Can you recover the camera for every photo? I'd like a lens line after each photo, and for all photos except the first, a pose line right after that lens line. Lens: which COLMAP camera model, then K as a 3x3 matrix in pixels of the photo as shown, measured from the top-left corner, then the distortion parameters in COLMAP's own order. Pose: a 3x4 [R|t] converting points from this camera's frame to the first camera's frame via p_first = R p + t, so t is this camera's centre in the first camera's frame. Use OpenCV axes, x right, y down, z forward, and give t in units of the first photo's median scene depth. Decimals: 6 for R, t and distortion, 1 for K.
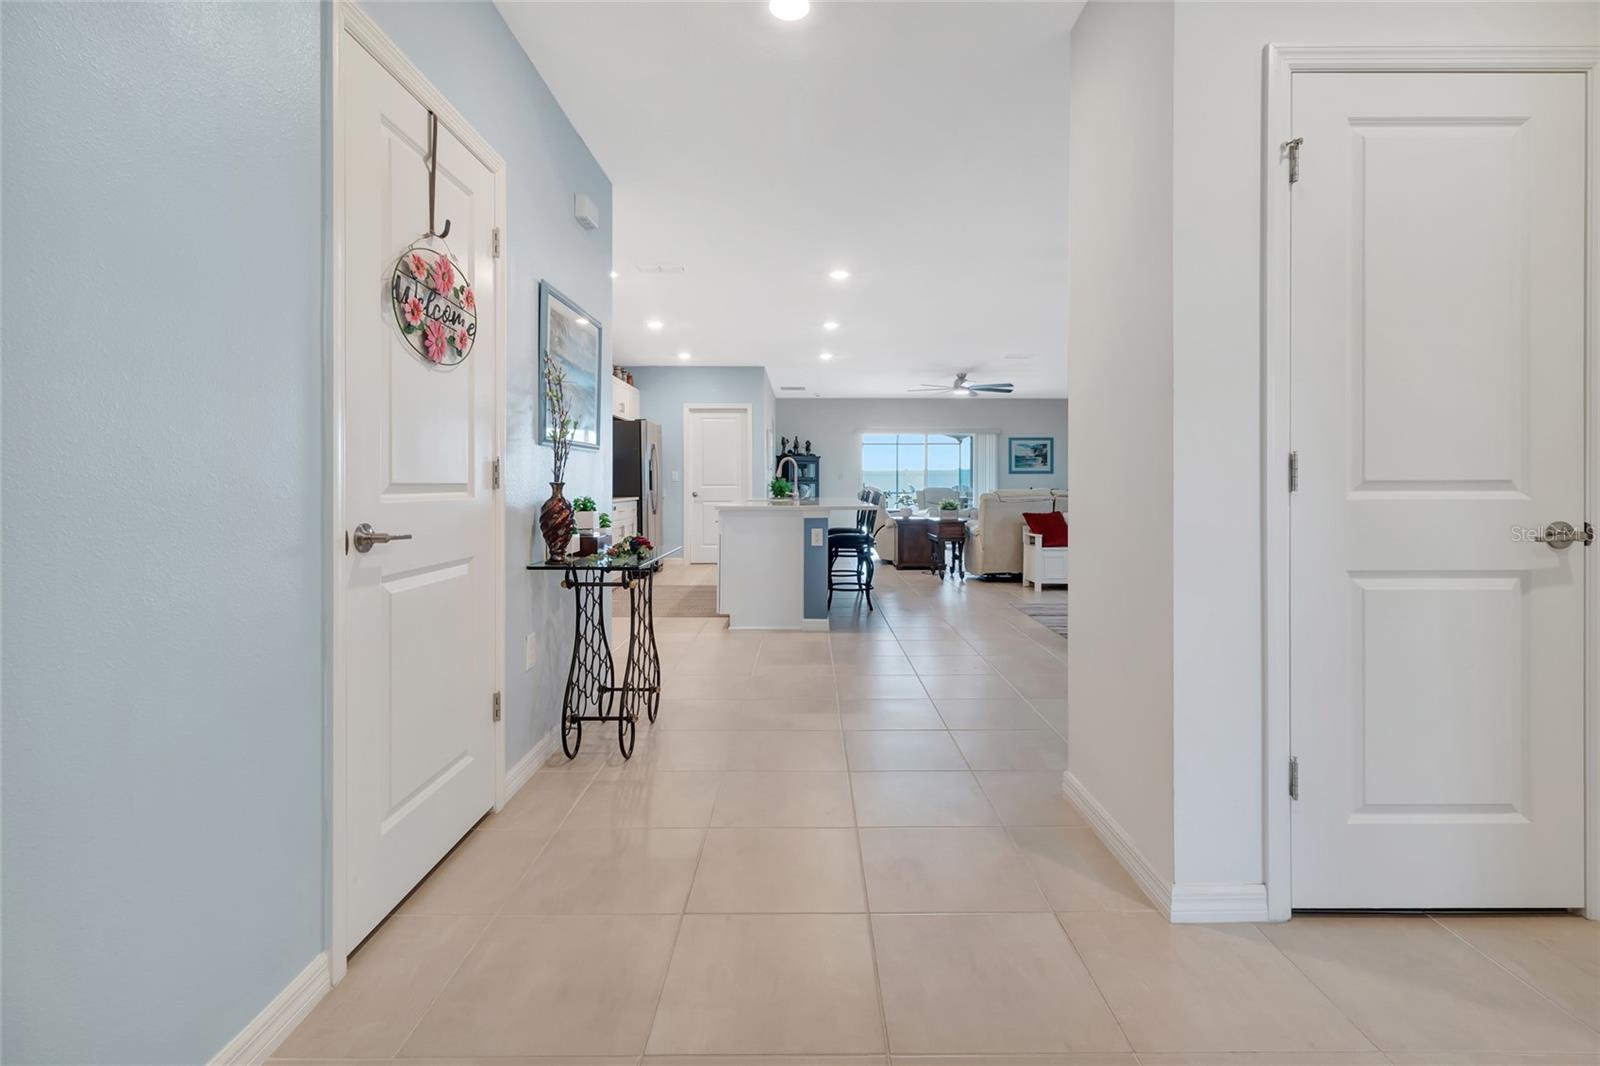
lens RADIAL K [[747.1, 0, 810.0], [0, 747.1, 484.3], [0, 0, 1]] dist [-0.000560, -0.000002]
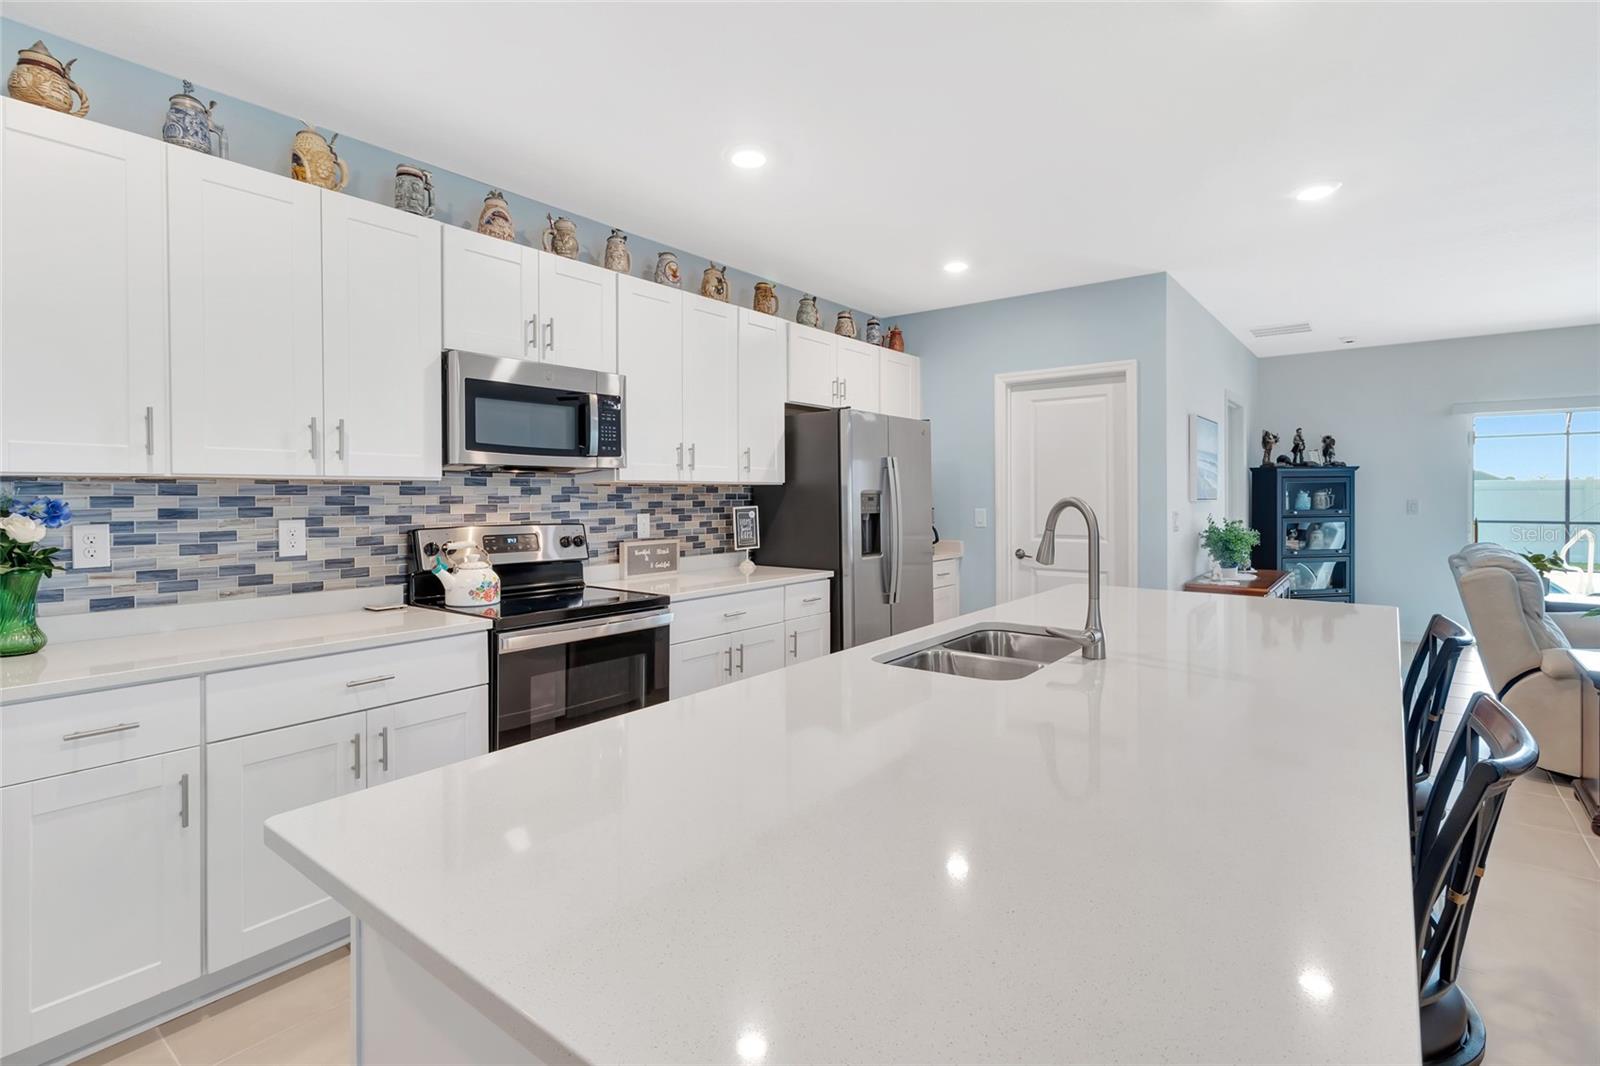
lens RADIAL K [[753.4, 0, 806.1], [0, 753.4, 495.2], [0, 0, 1]] dist [0.000888, 0.000090]
pose [[0.784851, -0.002667, -0.619679, 0.048256], [0.003371, 0.999994, -0.000033, -0.027611], [0.619675, -0.002063, 0.784855, 0.539544]]
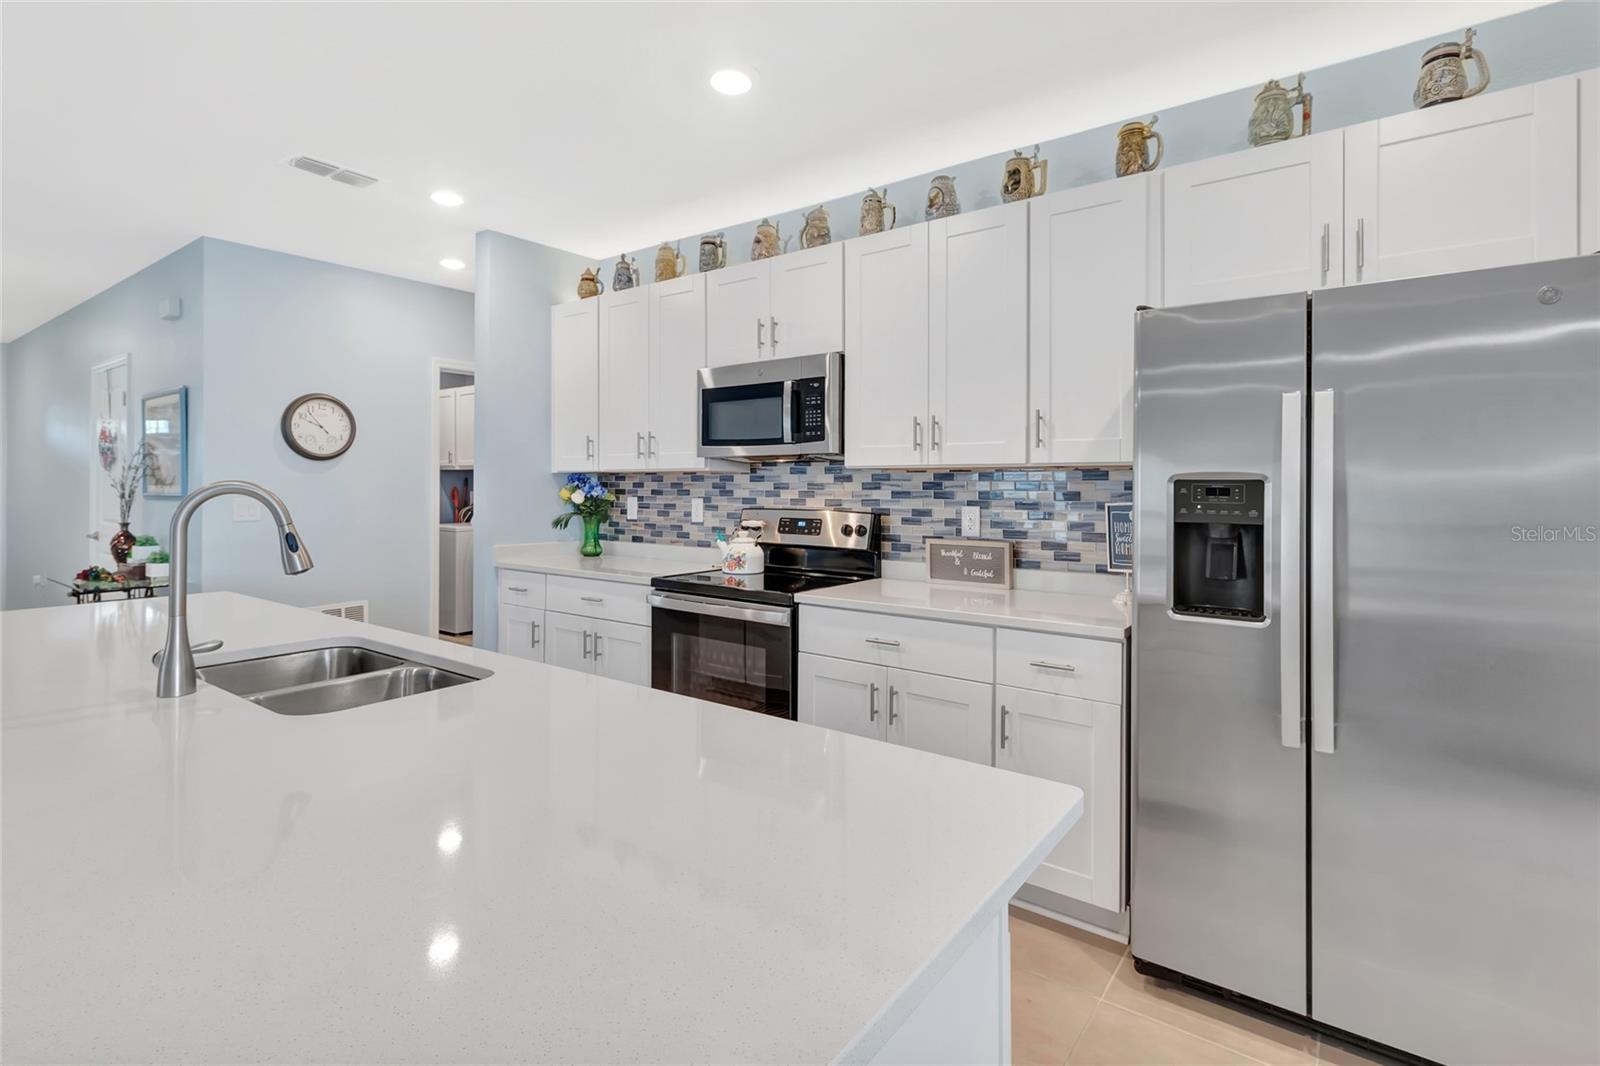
lens RADIAL K [[756.2, 0, 802.4], [0, 756.2, 478.7], [0, 0, 1]] dist [0.025736, -0.000101]
pose [[-0.596724, -0.006659, -0.802419, 0.032201], [-0.002567, 0.999976, -0.006390, -0.027482], [0.802442, -0.001753, -0.596727, 0.938583]]
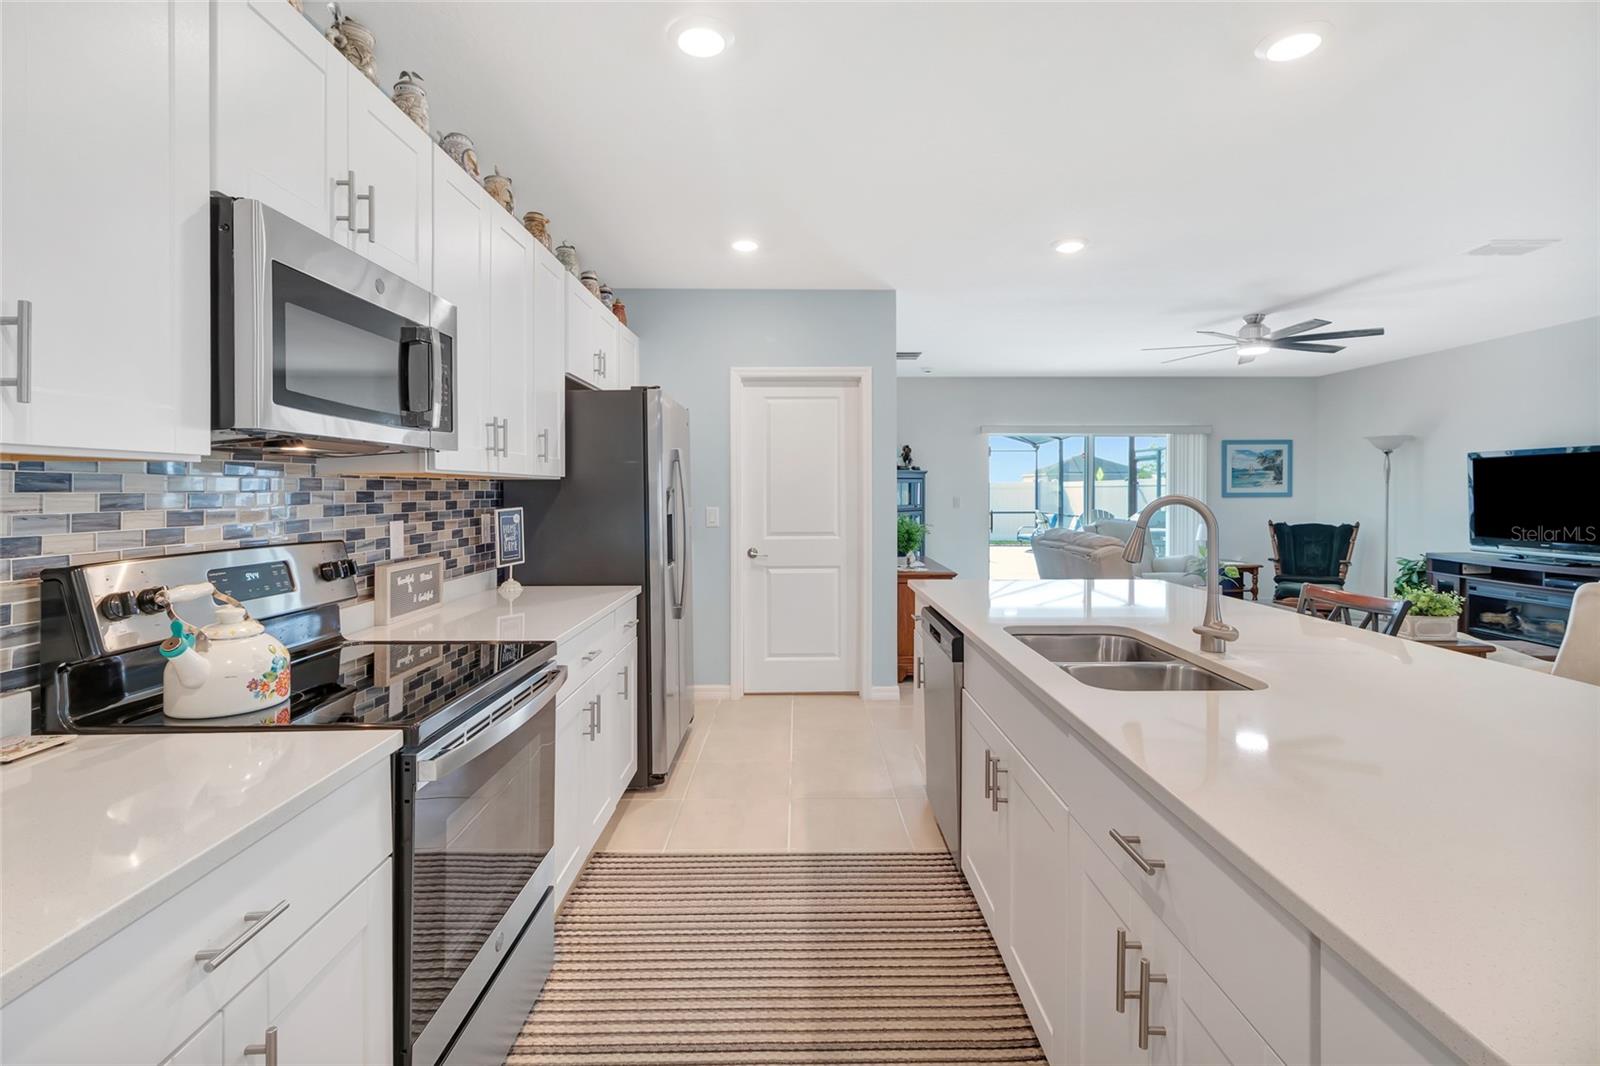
lens RADIAL K [[737.4, 0, 805.9], [0, 737.4, 489.0], [0, 0, 1]] dist [0.002501, 0.000508]
pose [[0.999967, -0.002050, 0.007868, -0.129039], [0.002079, 0.999991, -0.003697, -0.027973], [-0.007860, 0.003713, 0.999962, 0.541980]]
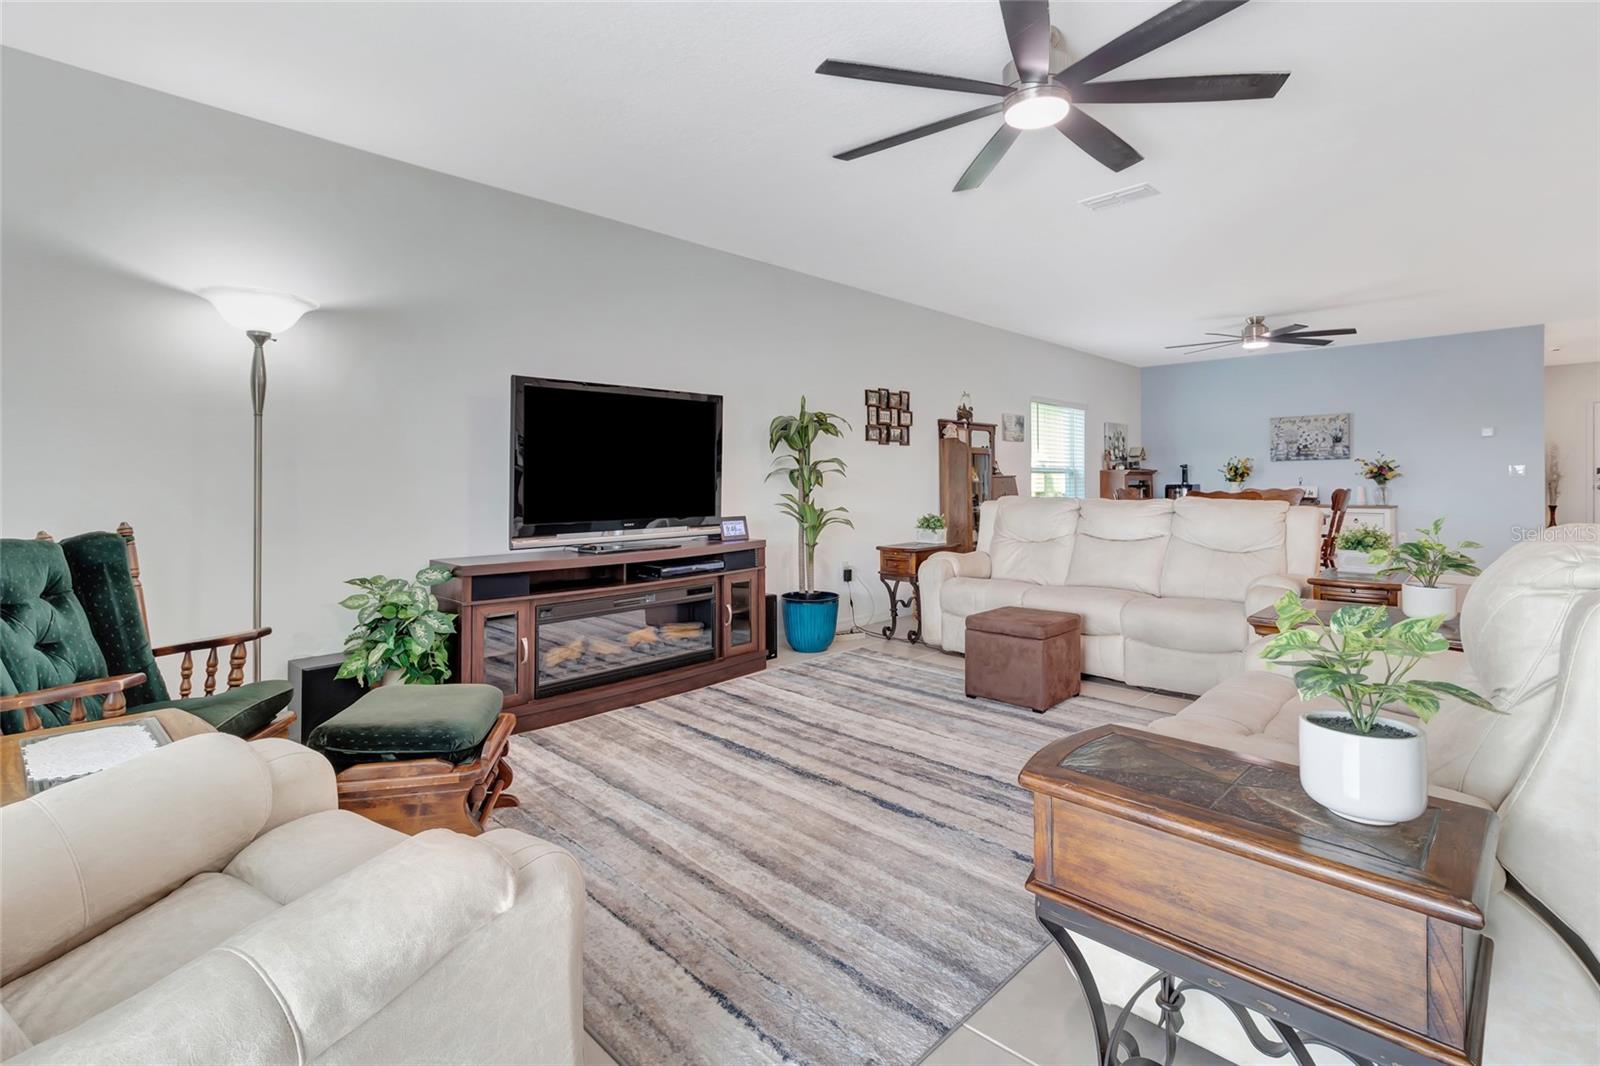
lens RADIAL K [[729.2, 0, 827.6], [0, 729.2, 479.1], [0, 0, 1]] dist [0.001507, -0.000006]
pose [[-0.720554, 0.006902, 0.693365, 0.103335], [0.009357, 0.999956, -0.000231, -0.008070], [-0.693336, 0.006321, -0.720587, 1.346085]]
